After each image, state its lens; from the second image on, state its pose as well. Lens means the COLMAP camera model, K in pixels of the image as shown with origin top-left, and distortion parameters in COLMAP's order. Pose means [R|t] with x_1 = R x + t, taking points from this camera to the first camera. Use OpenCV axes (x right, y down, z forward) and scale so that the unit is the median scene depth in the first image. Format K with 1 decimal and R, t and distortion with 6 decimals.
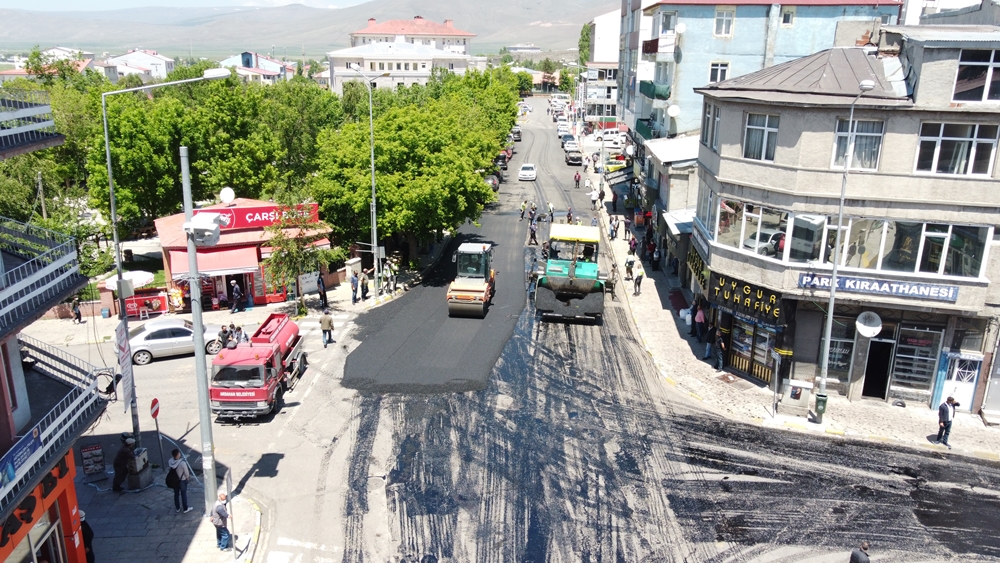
lens RADIAL K [[727.1, 0, 500.3], [0, 727.1, 281.9], [0, 0, 1]] dist [0.006286, 0.002821]
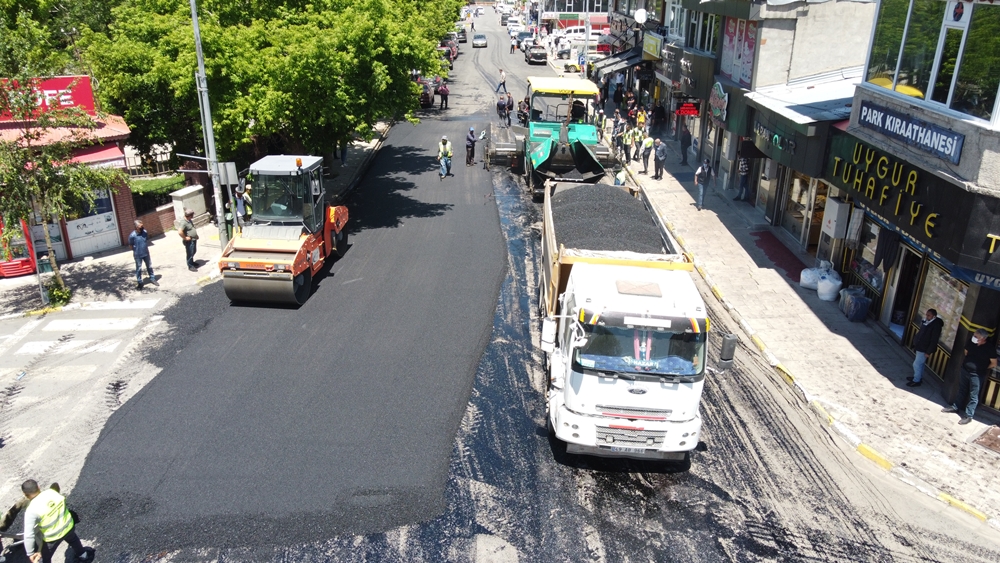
lens RADIAL K [[727.1, 0, 496.1], [0, 727.1, 281.9], [0, 0, 1]] dist [0.006286, 0.002821]
pose [[0.997128, -0.030259, 0.069421, -0.010713], [0.023411, 0.994968, 0.097421, -0.009235], [-0.072020, -0.095516, 0.992819, 0.456485]]
